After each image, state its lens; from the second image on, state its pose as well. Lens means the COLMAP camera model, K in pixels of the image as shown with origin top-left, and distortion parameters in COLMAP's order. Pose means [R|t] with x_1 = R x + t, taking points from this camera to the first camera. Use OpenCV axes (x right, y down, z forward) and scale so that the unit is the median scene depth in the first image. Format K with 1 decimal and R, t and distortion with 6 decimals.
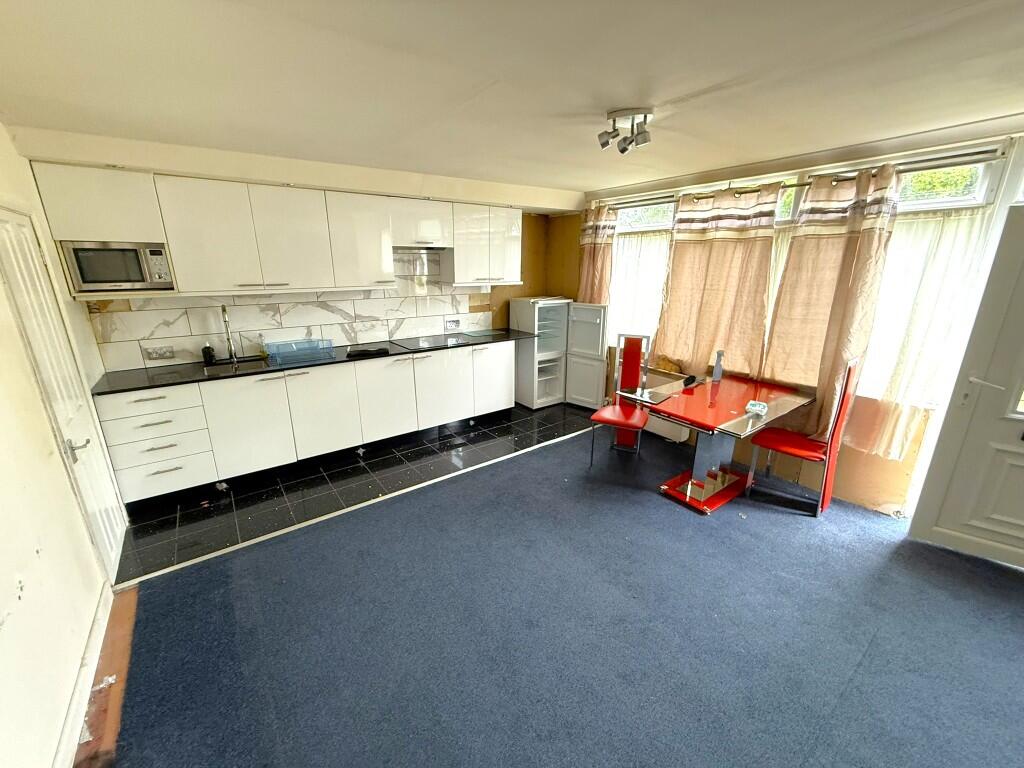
lens RADIAL K [[408.3, 0, 507.4], [0, 408.3, 382.3], [0, 0, 1]] dist [0.001024, -0.000173]
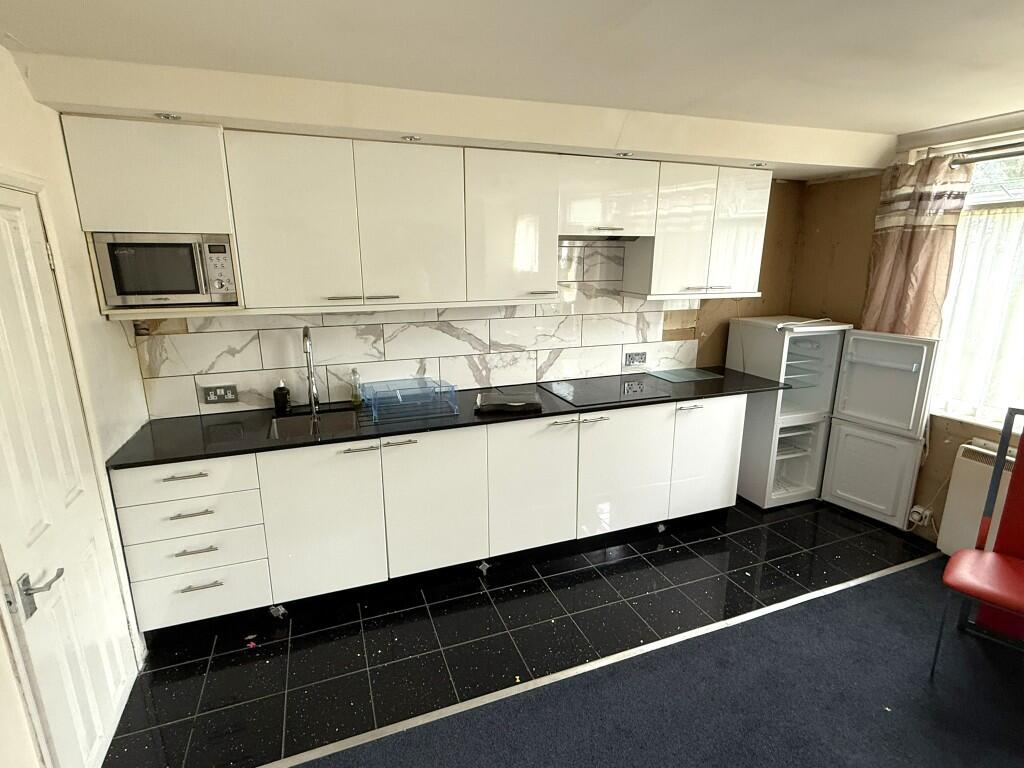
lens RADIAL K [[507.1, 0, 510.6], [0, 507.1, 380.9], [0, 0, 1]] dist [0.000024, -0.000044]
pose [[0.962741, 0.062013, -0.263220, -0.134378], [-0.073936, 0.996626, -0.035626, -0.081917], [0.260123, 0.053760, 0.964078, 0.255978]]
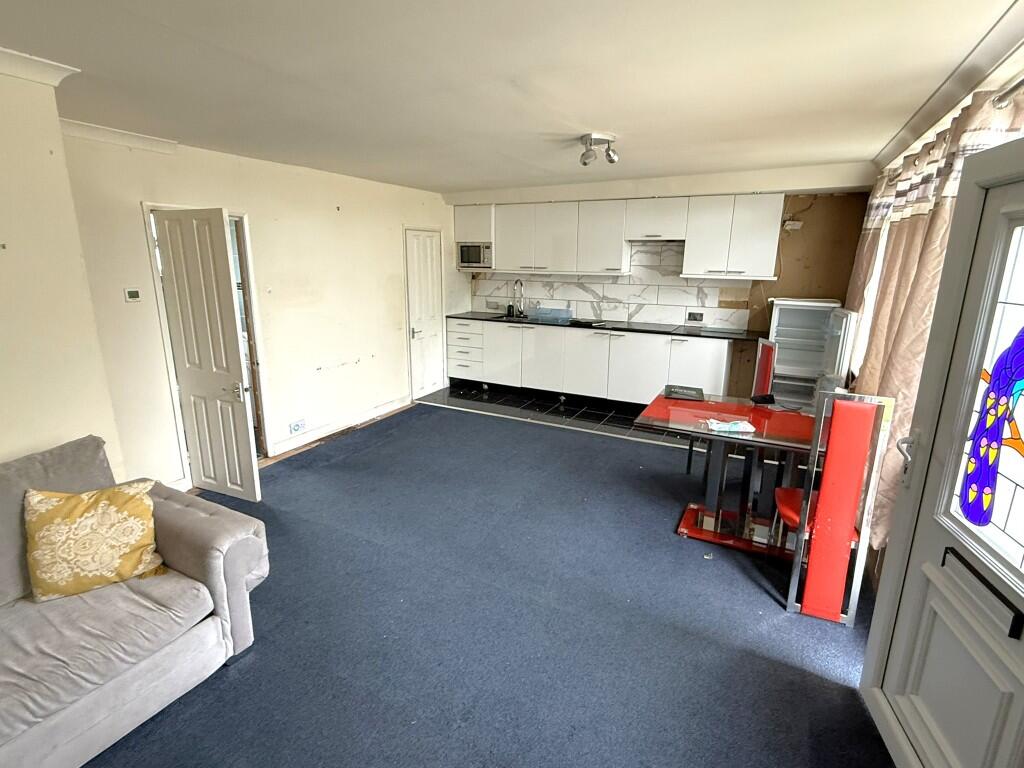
lens RADIAL K [[507.1, 0, 510.6], [0, 507.1, 380.9], [0, 0, 1]] dist [0.000024, -0.000044]
pose [[0.439972, 0.219694, -0.870724, 0.922535], [-0.260825, 0.959077, 0.110193, -0.016359], [0.859299, 0.178625, 0.479268, 0.079865]]
